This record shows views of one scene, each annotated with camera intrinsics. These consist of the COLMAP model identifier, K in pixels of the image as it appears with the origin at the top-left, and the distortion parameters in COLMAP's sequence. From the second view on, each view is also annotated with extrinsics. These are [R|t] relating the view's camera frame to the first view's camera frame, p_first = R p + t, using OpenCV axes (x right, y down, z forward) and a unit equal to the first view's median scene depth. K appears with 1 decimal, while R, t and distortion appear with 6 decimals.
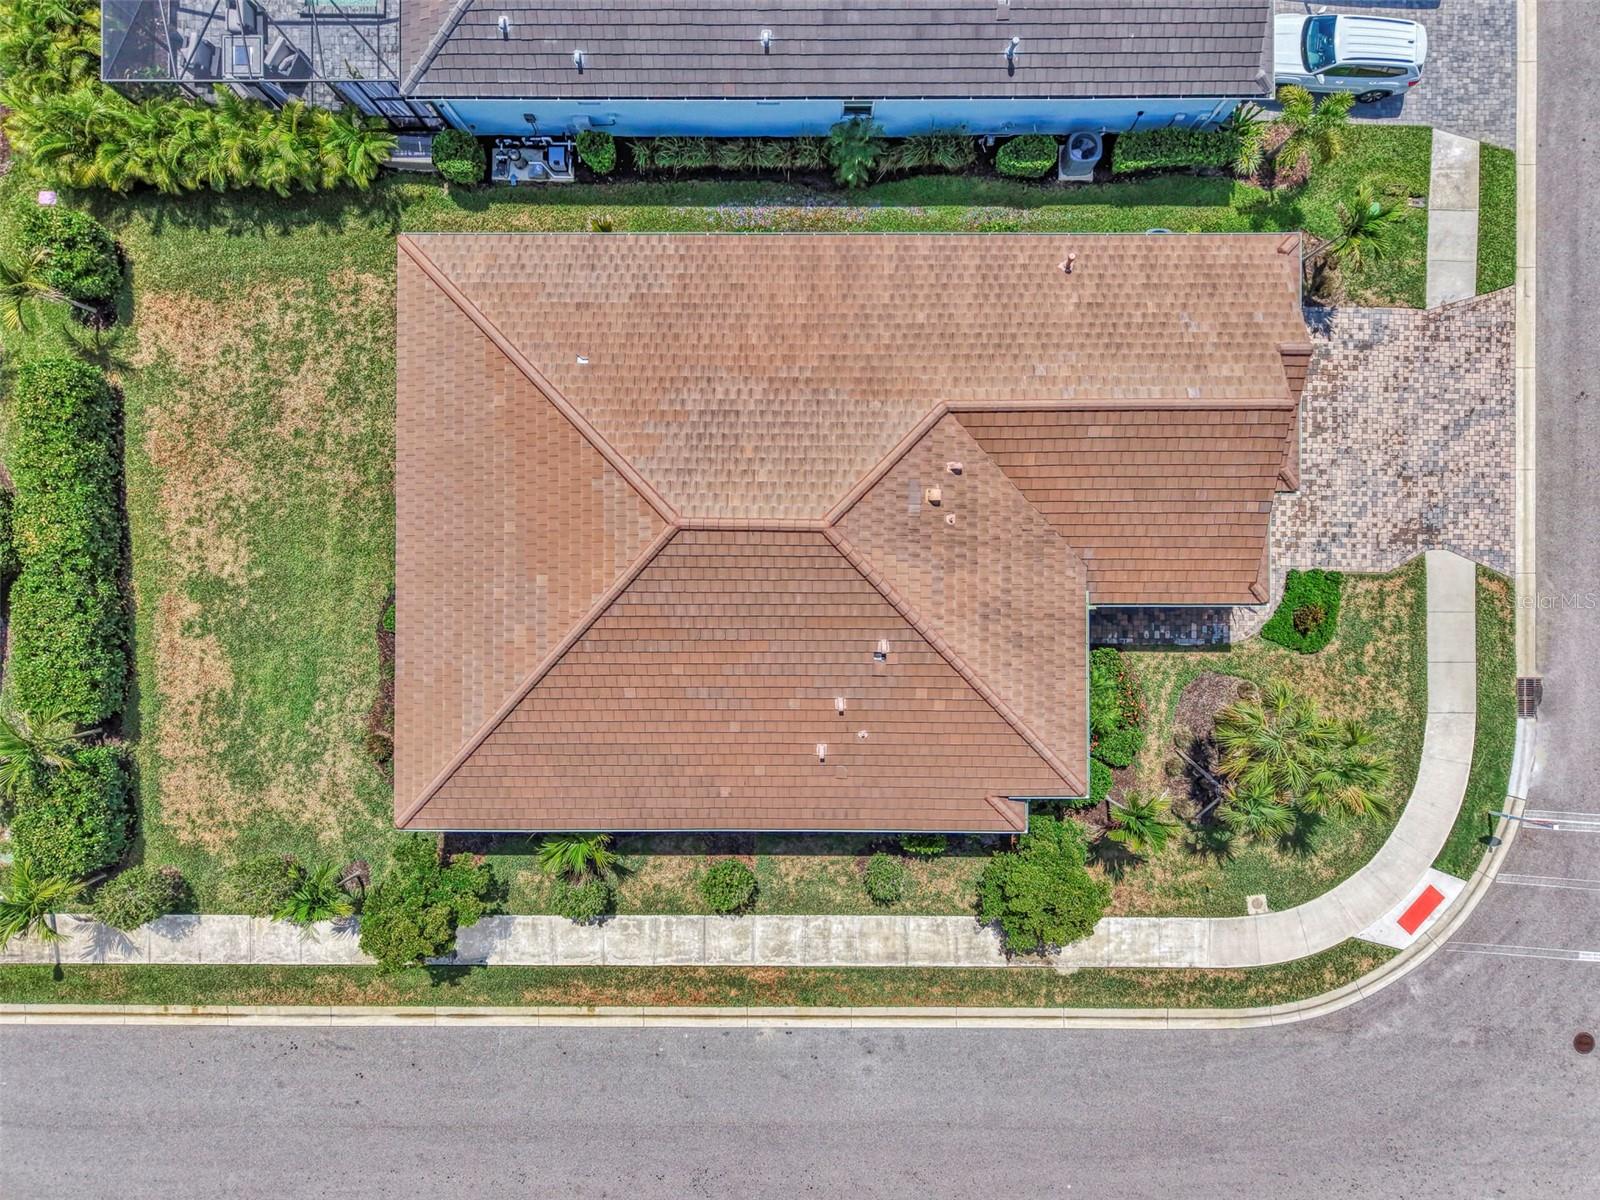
lens RADIAL K [[1087.8, 0, 789.7], [0, 1087.8, 557.9], [0, 0, 1]] dist [0.002354, -0.003291]
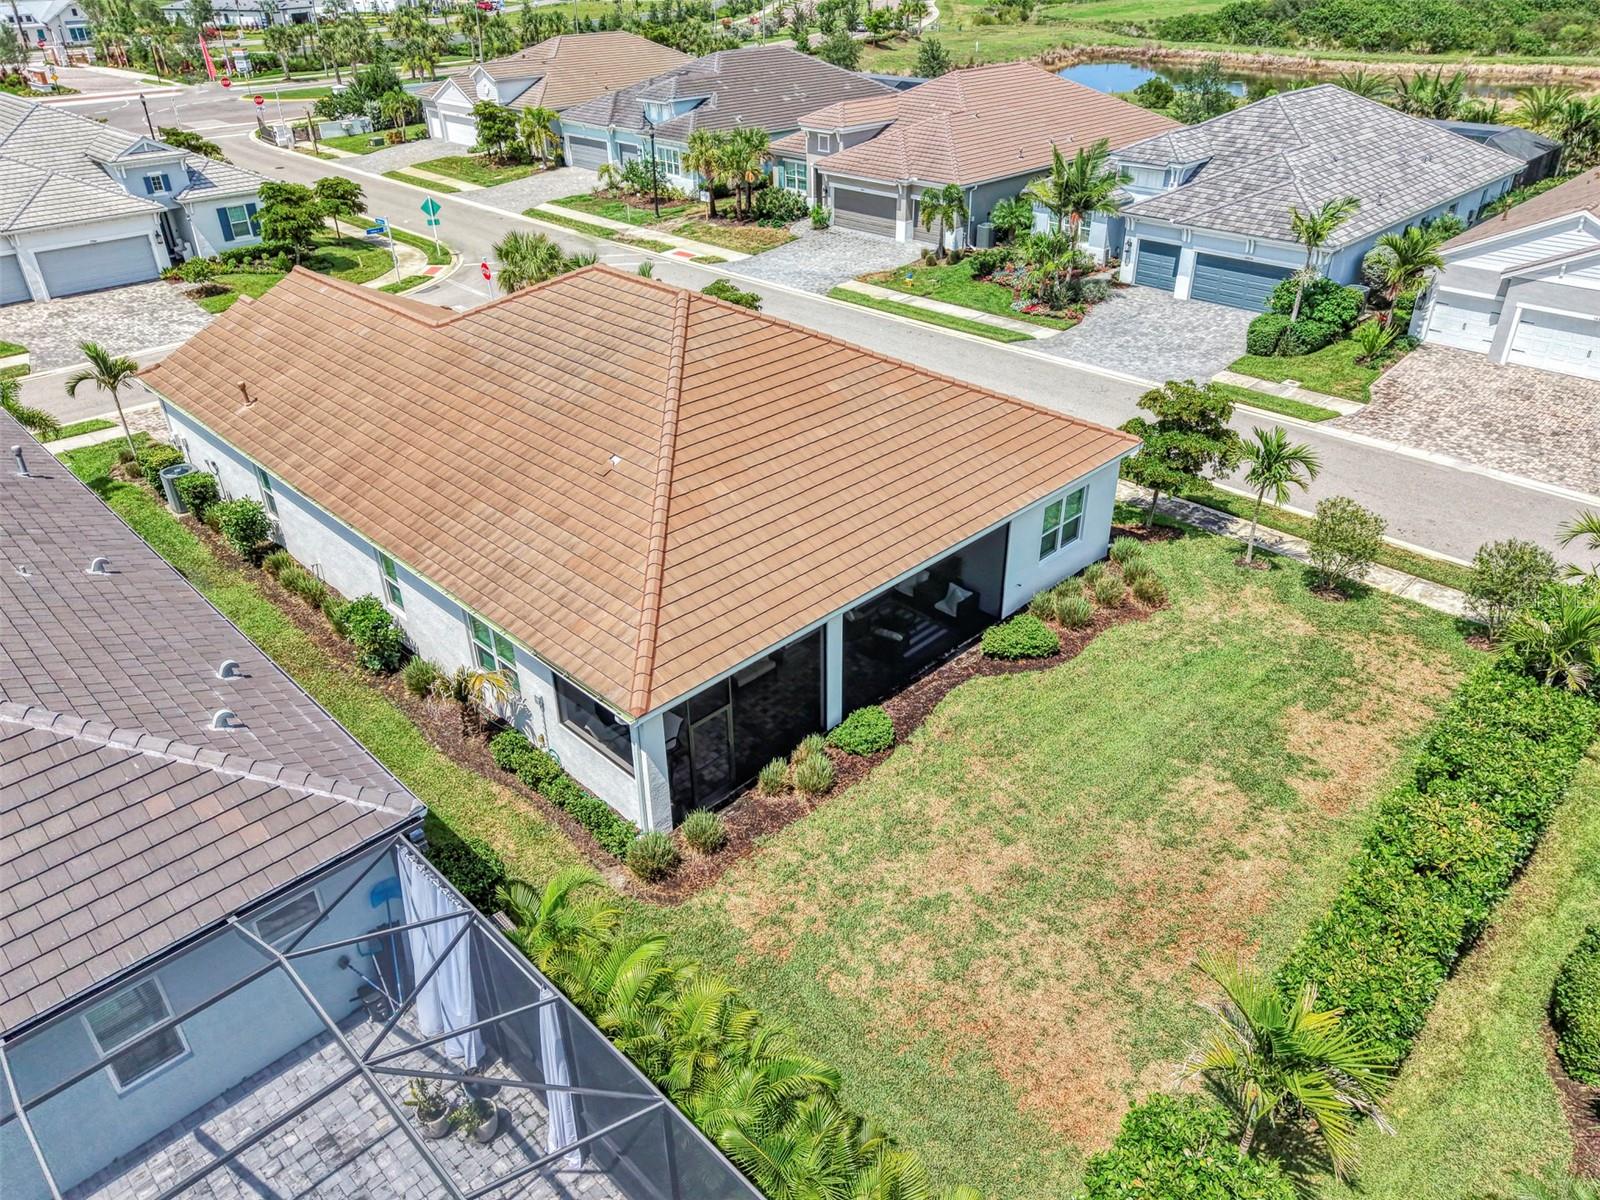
lens RADIAL K [[1101.2, 0, 800.0], [0, 1101.2, 600.0], [0, 0, 1]] dist [0.003916, -0.001257]
pose [[-0.704883, -0.356407, 0.613282, -0.695830], [0.709299, -0.361463, 0.605177, -0.517691], [0.005989, 0.861579, 0.507588, 0.564892]]
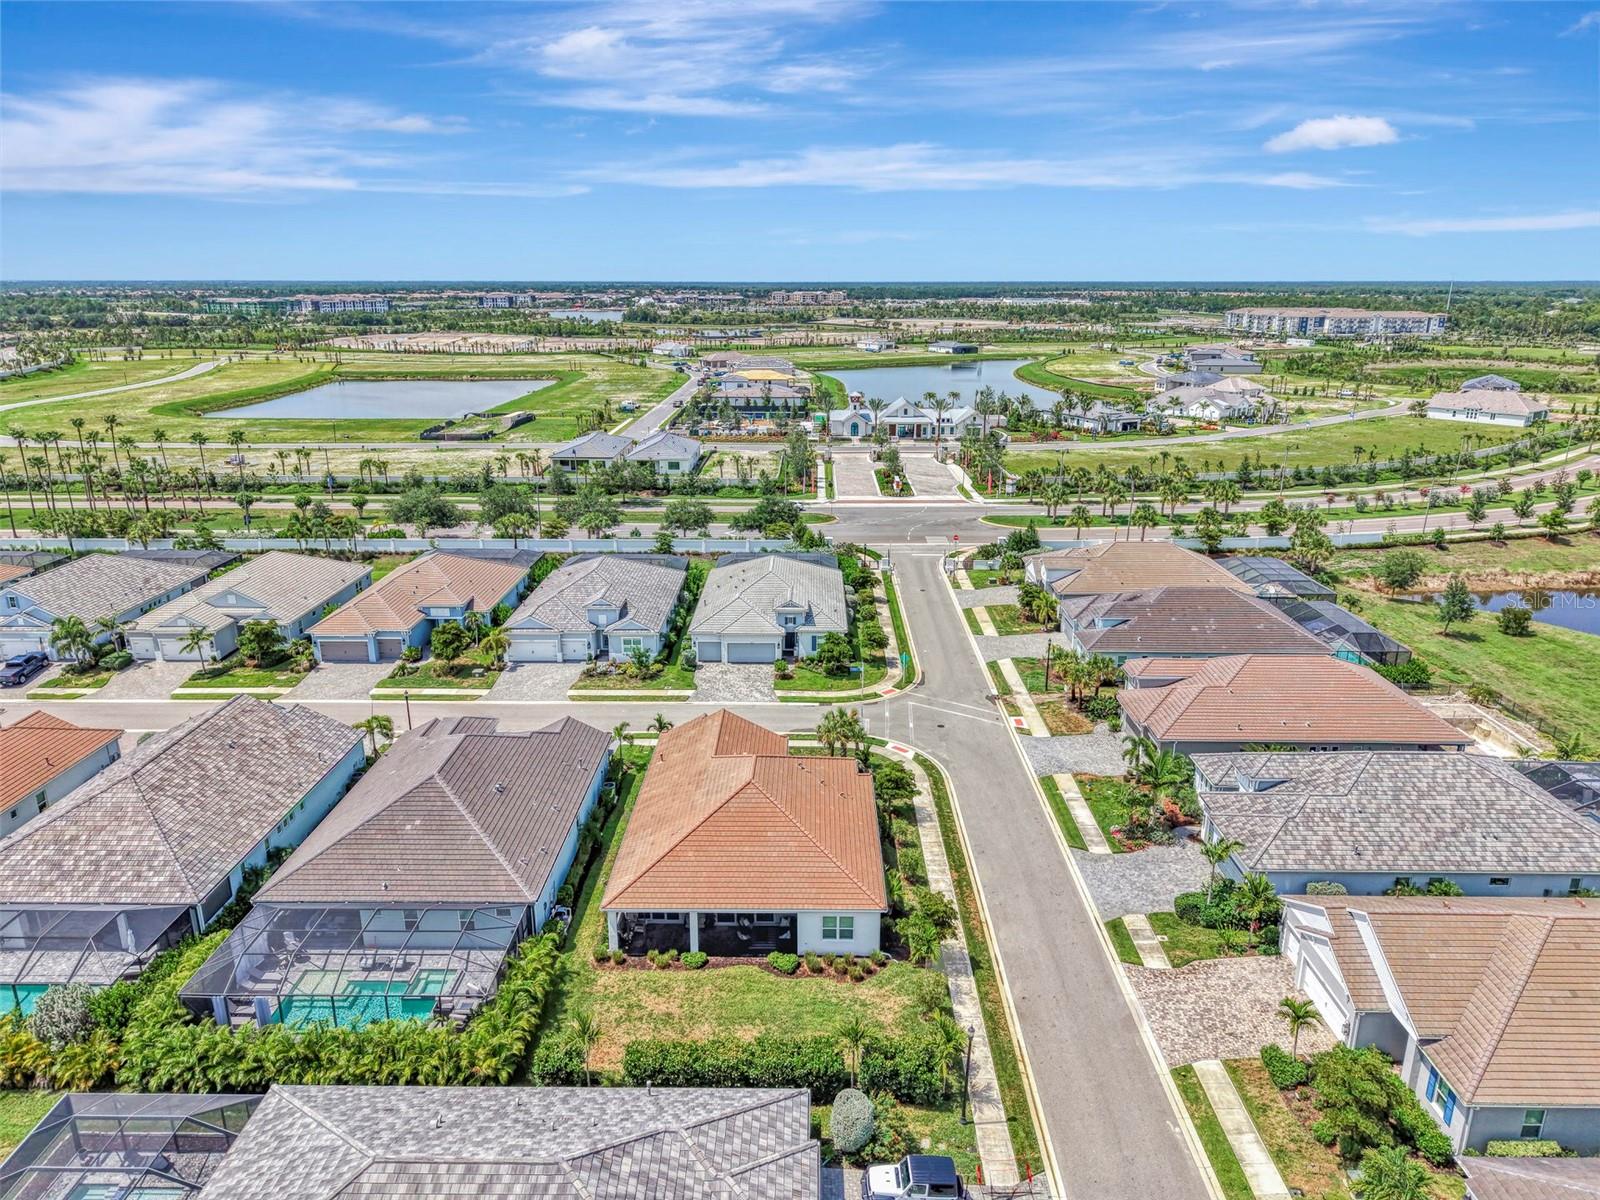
lens RADIAL K [[1044.9, 0, 800.0], [0, 1044.9, 600.0], [0, 0, 1]] dist [0.030788, -0.002297]
pose [[0.013779, -0.280799, 0.959668, -1.885290], [0.999842, 0.014644, -0.010071, 0.086887], [-0.011225, 0.959655, 0.280957, -0.114864]]
